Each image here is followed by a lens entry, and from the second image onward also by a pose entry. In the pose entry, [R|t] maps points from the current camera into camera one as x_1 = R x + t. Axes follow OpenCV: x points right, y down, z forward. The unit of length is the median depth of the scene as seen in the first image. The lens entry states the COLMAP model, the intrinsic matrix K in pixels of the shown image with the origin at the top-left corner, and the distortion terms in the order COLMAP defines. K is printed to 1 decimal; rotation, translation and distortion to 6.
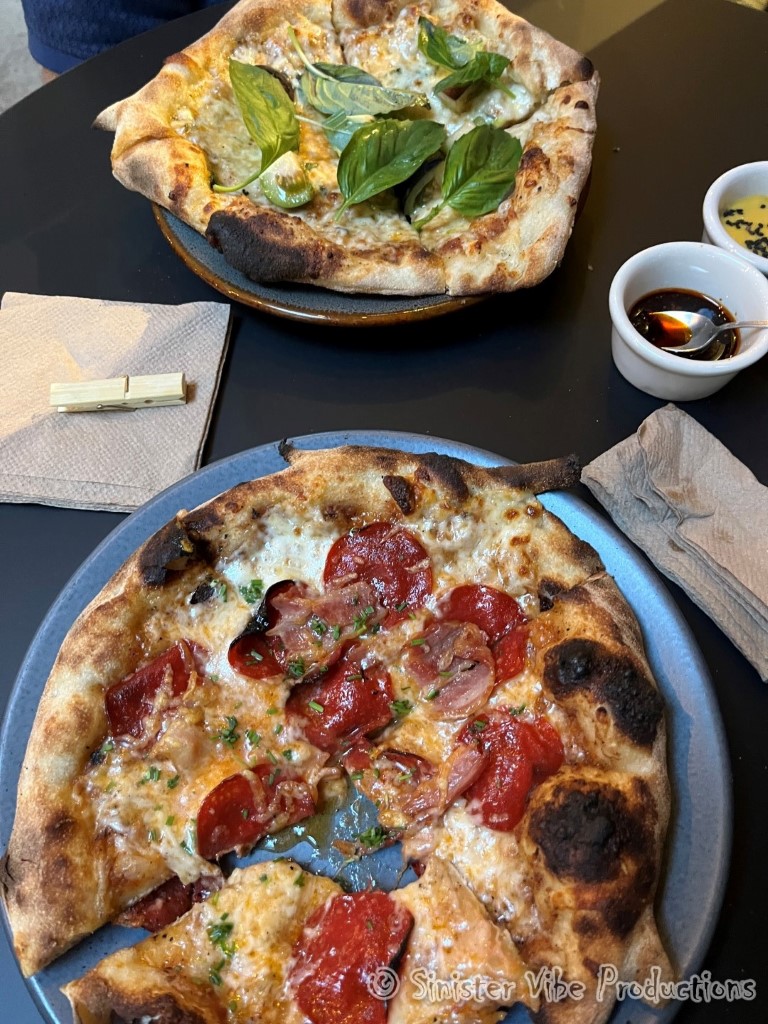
lens RADIAL K [[777.4, 0, 381.5], [0, 777.4, 483.8], [0, 0, 1]] dist [0.039748, -0.070581]
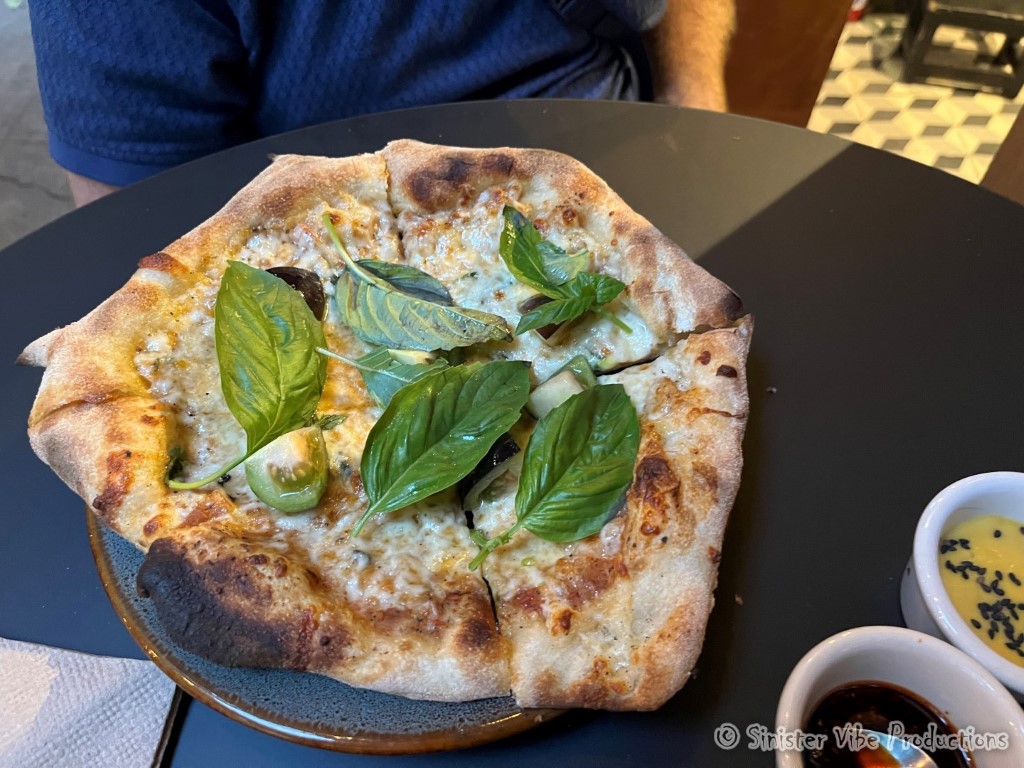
lens RADIAL K [[777.4, 0, 510.8], [0, 777.4, 372.6], [0, 0, 1]] dist [0.039748, -0.070581]
pose [[0.999166, 0.040280, 0.006649, 0.067761], [-0.039189, 0.991964, -0.120294, -0.428766], [-0.011441, 0.119934, 0.992716, 0.353125]]
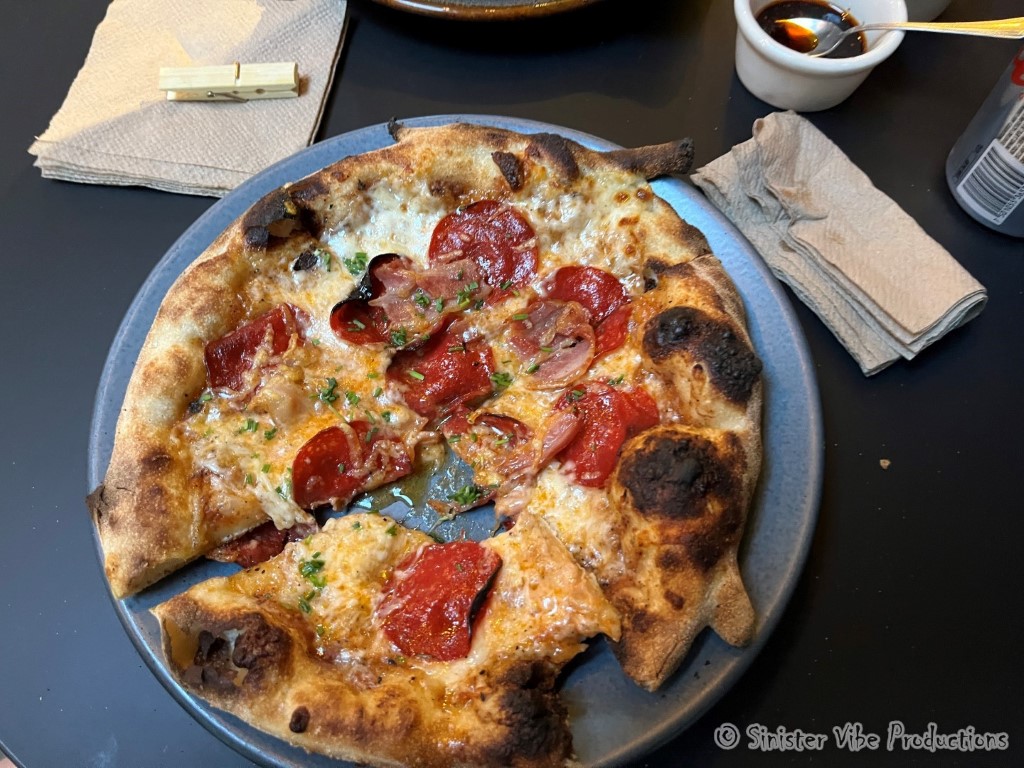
lens RADIAL K [[777.4, 0, 510.7], [0, 777.4, 386.2], [0, 0, 1]] dist [0.039748, -0.070581]
pose [[0.999209, 0.039761, -0.000976, 0.032496], [-0.039634, 0.997455, 0.059271, 0.196031], [0.003330, -0.059185, 0.998241, -0.000583]]
